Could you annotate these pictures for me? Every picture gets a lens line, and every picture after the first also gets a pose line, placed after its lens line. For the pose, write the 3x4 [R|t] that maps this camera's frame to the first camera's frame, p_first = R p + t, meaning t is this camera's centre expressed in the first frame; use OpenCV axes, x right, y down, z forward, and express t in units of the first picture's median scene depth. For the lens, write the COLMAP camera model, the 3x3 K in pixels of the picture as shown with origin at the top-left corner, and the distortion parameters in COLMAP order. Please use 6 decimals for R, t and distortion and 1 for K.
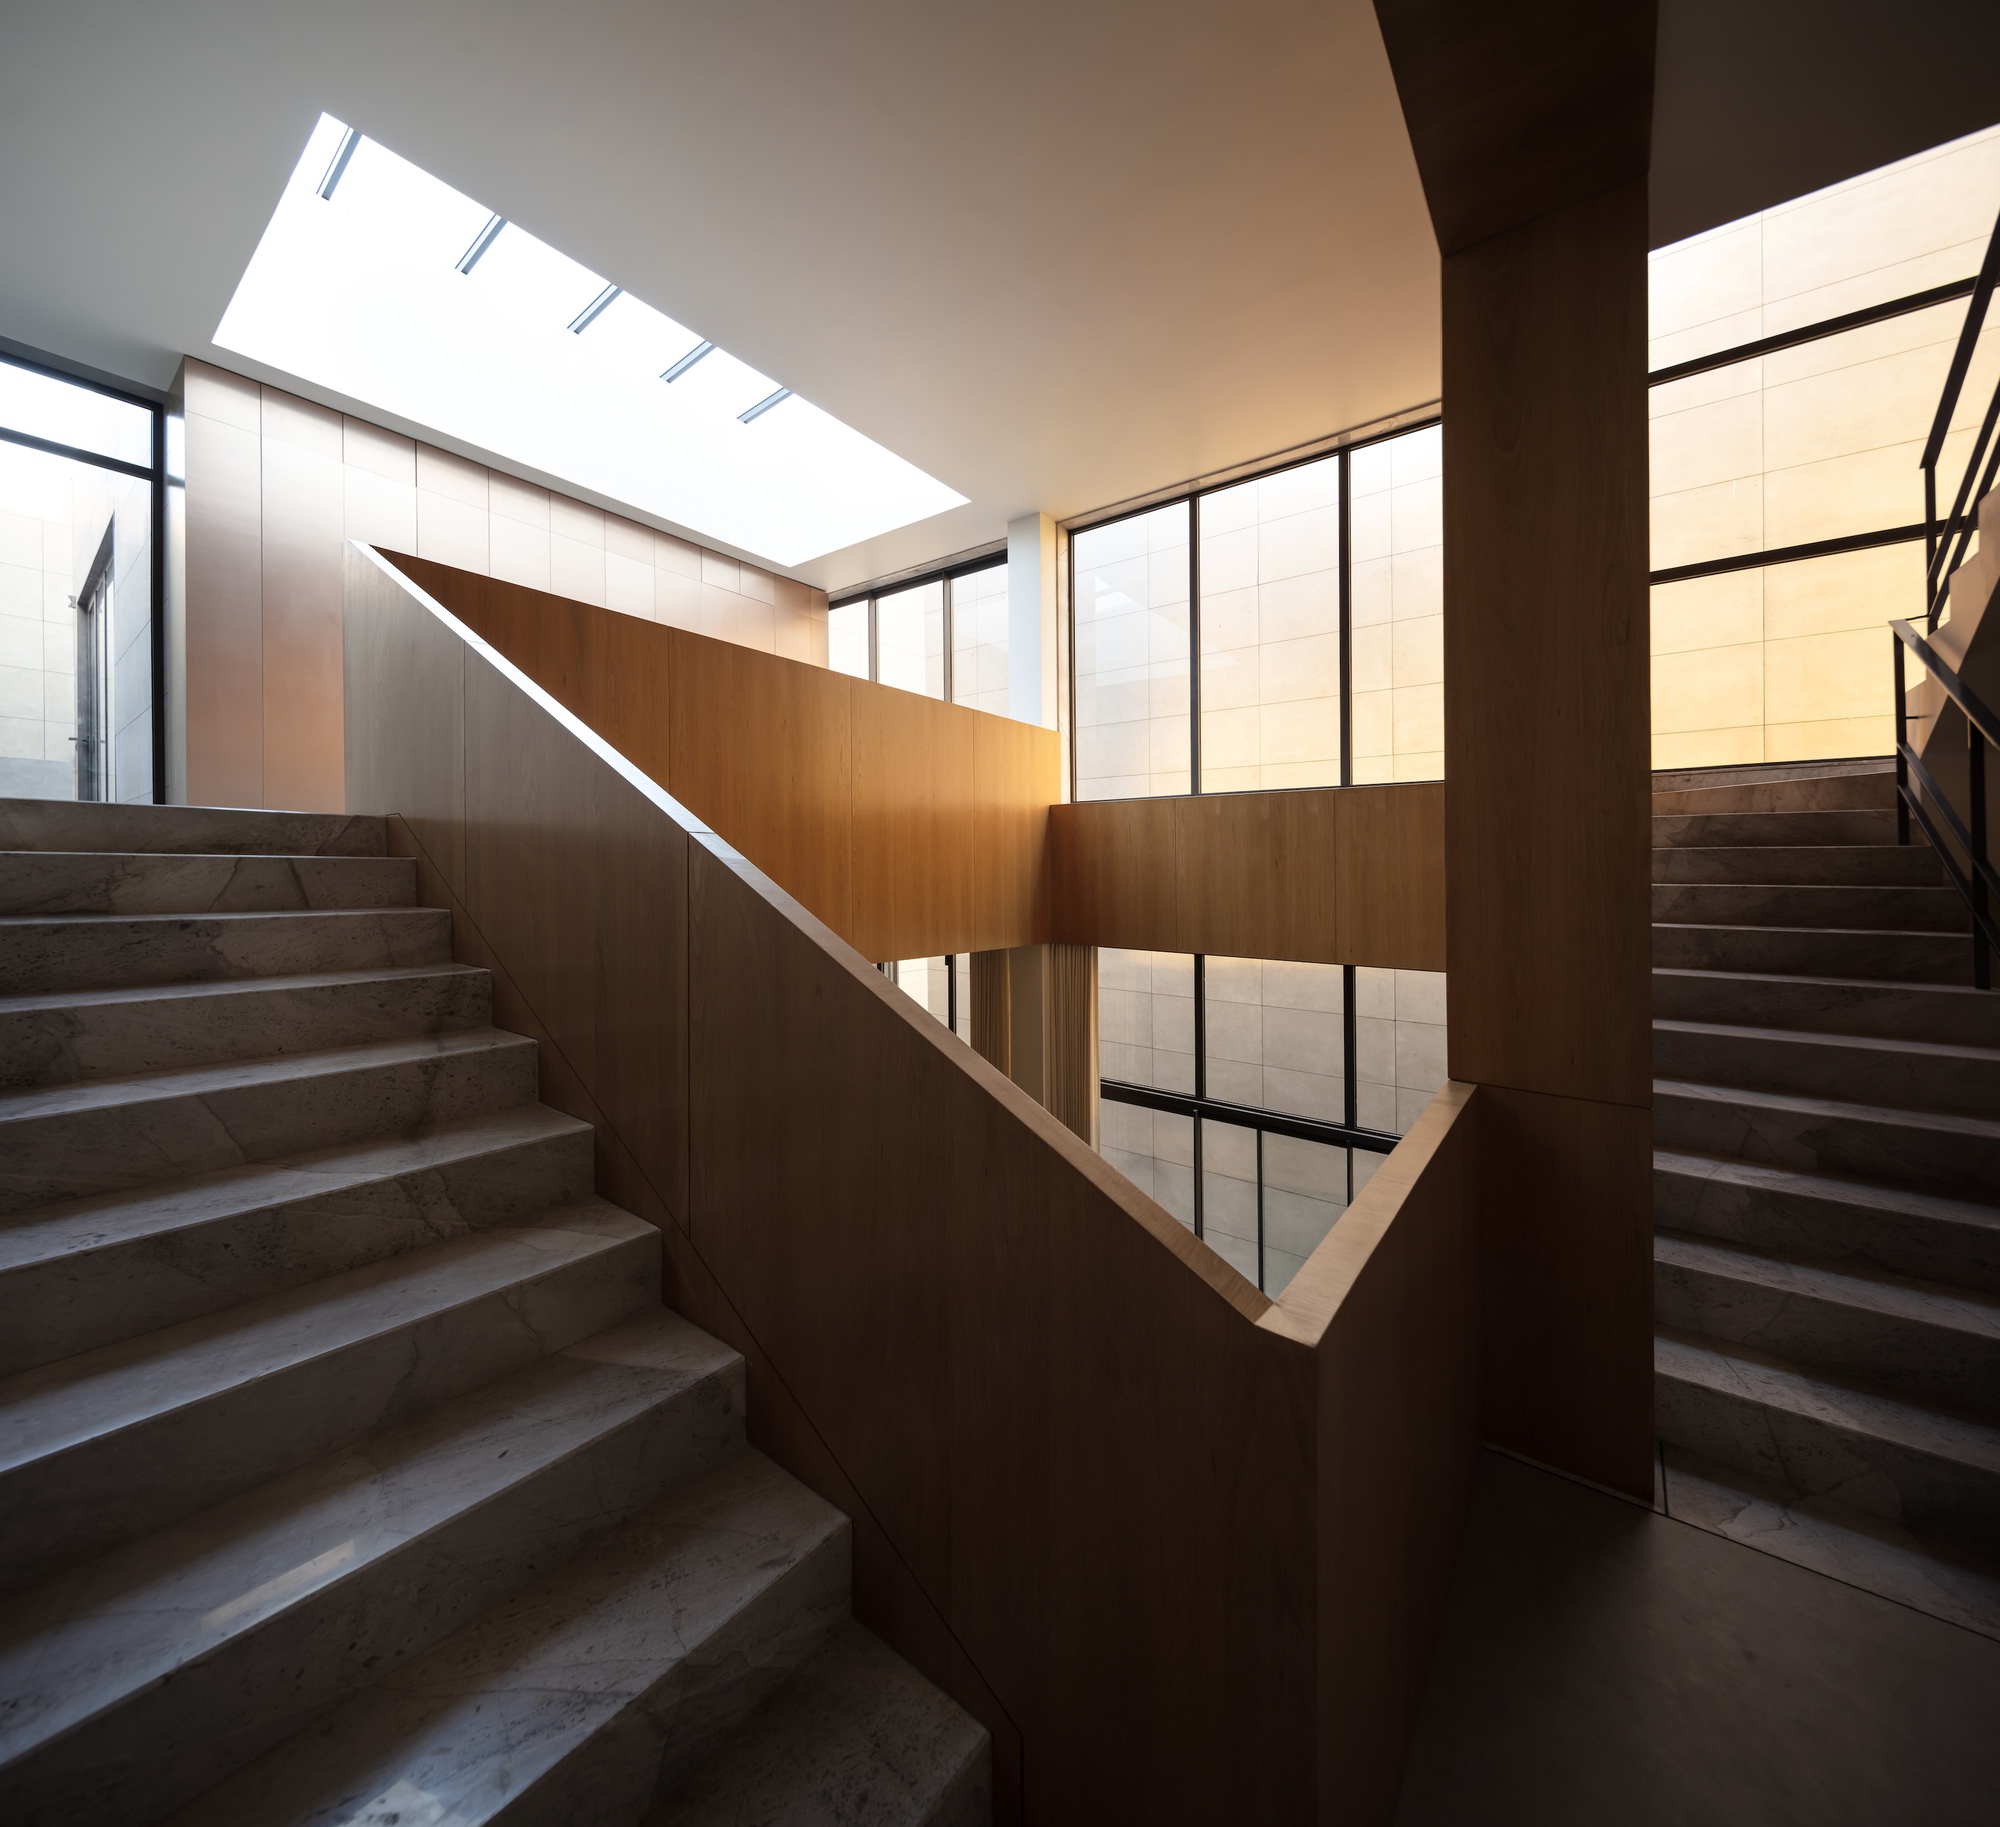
lens RADIAL K [[805.7, 0, 998.9], [0, 805.7, 880.3], [0, 0, 1]] dist [0.000490, -0.000275]
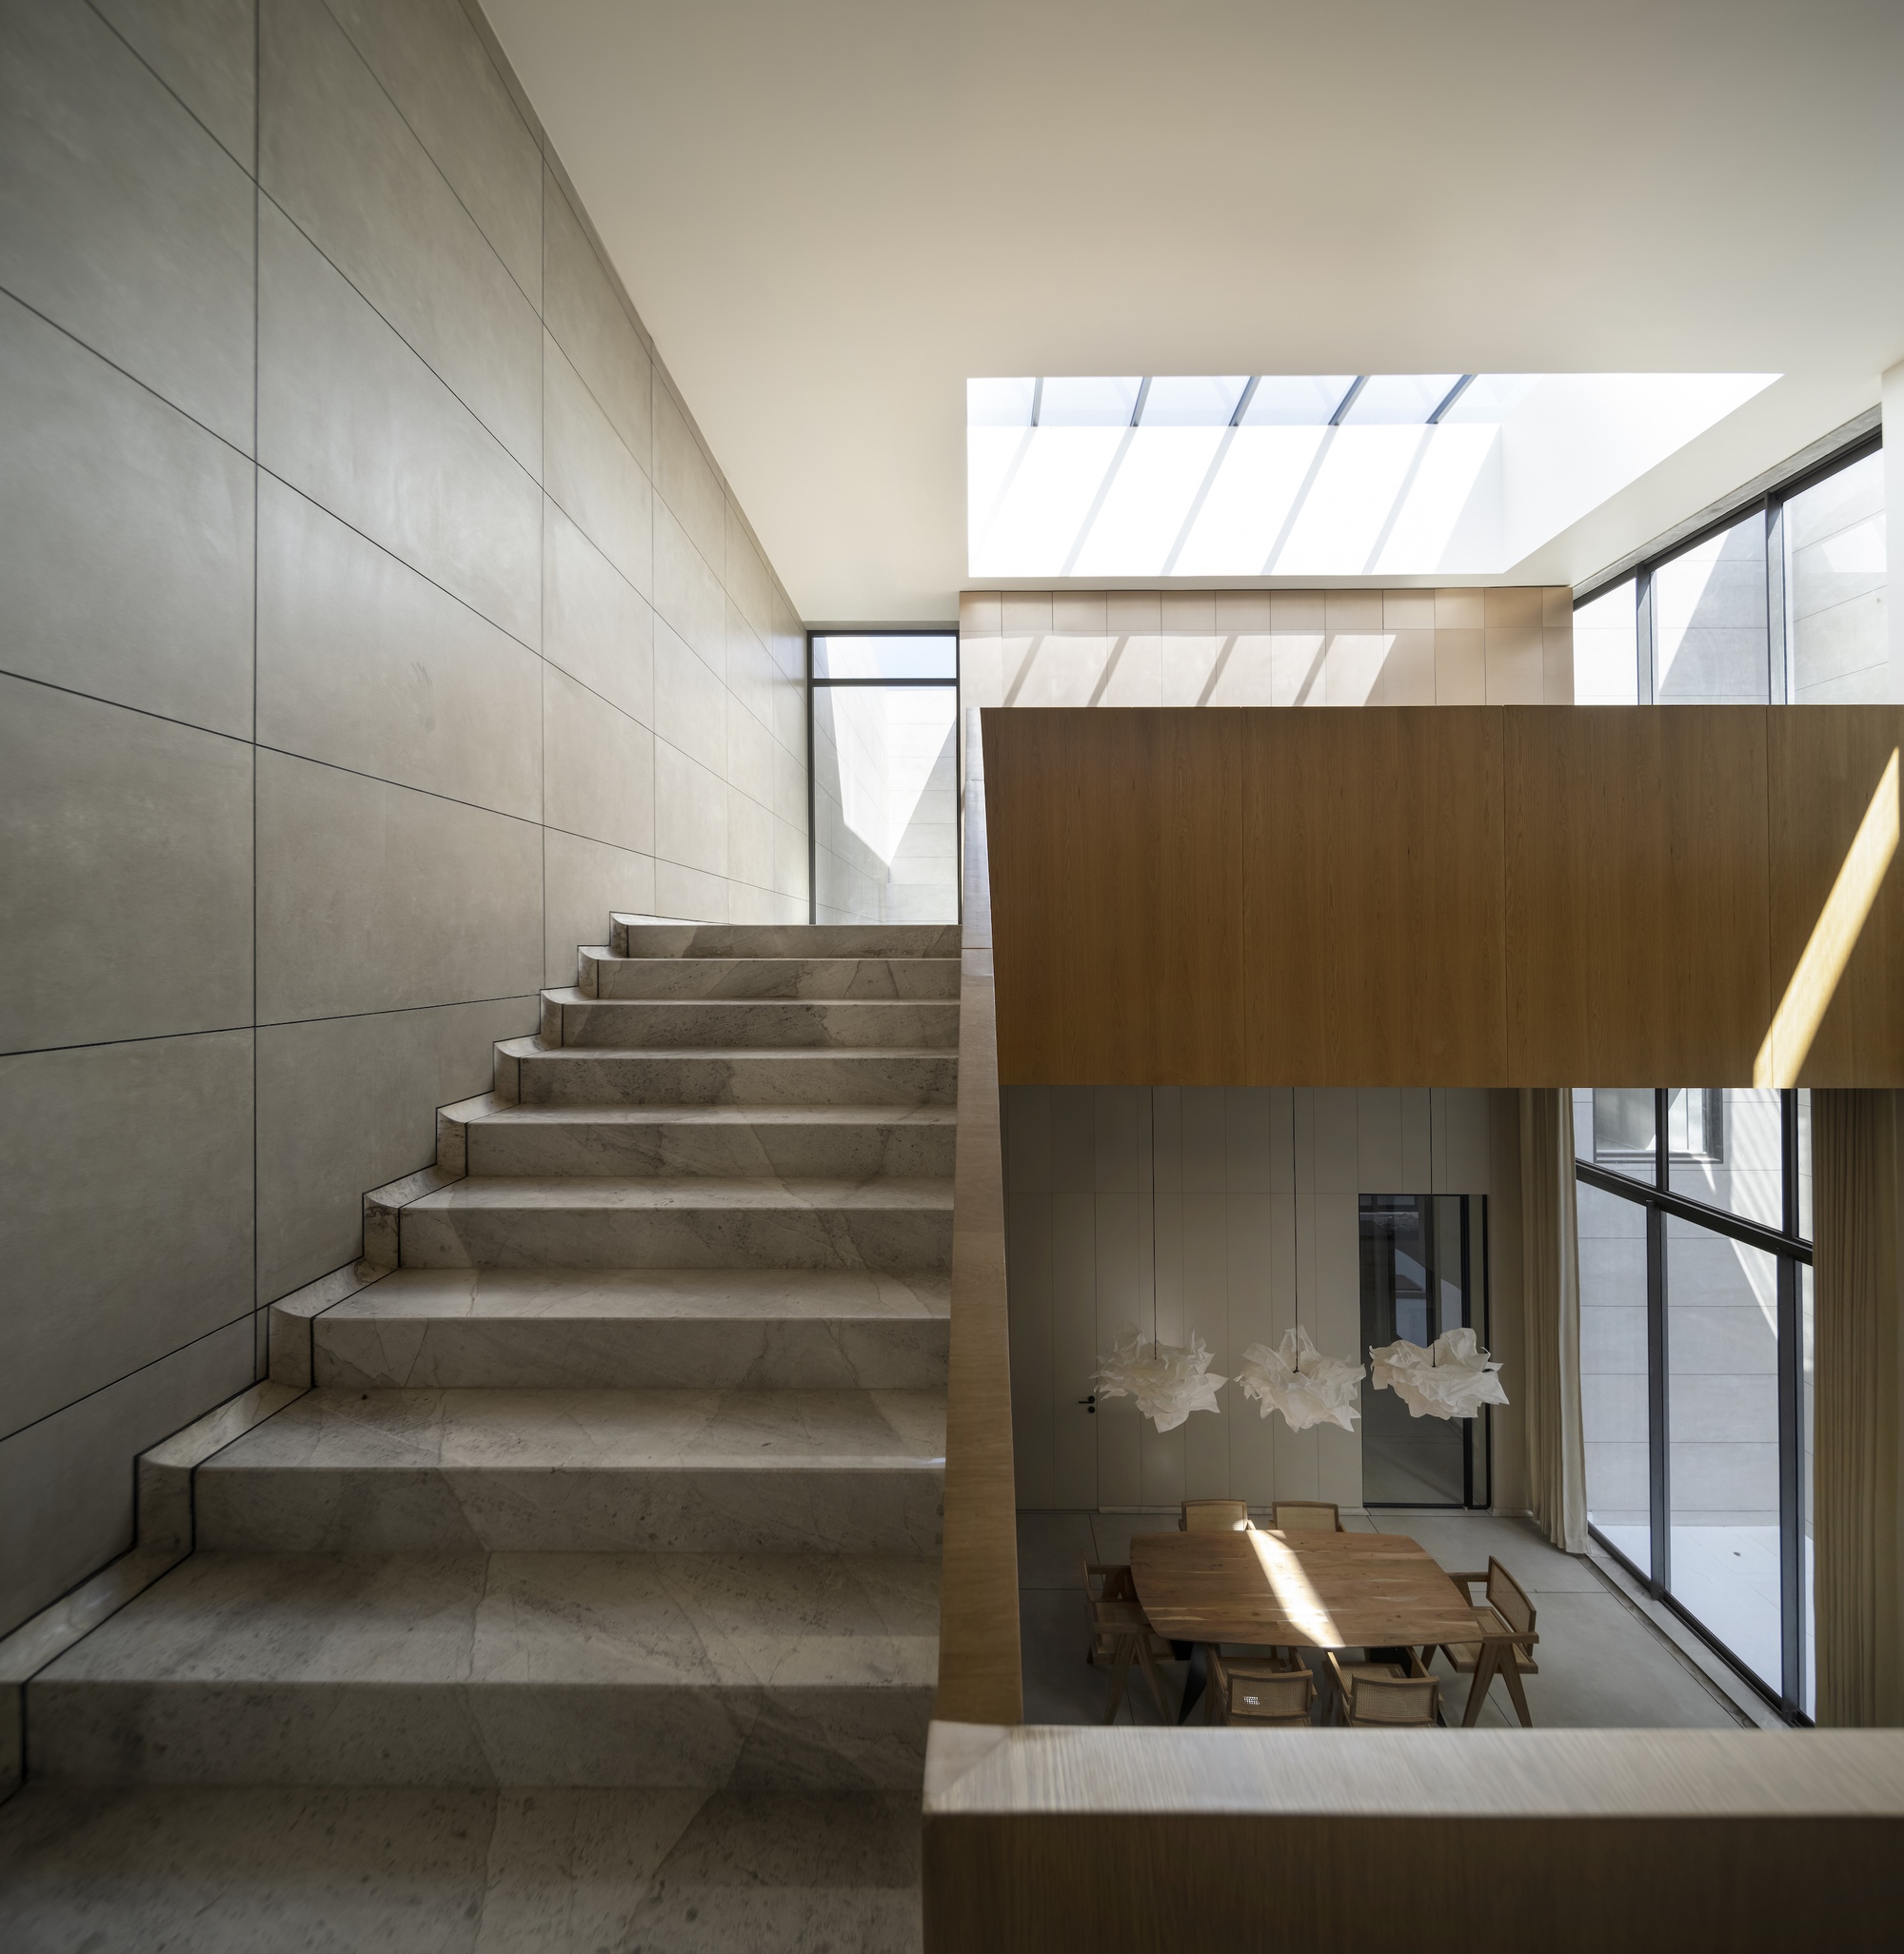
lens RADIAL K [[849.3, 0, 952.0], [0, 849.3, 977.0], [0, 0, 1]] dist [-0.000734, -0.003186]
pose [[0.600010, 0.009930, -0.799931, 0.401068], [0.000515, 0.999918, 0.012799, -0.022755], [0.799992, -0.008092, 0.599956, 0.290513]]
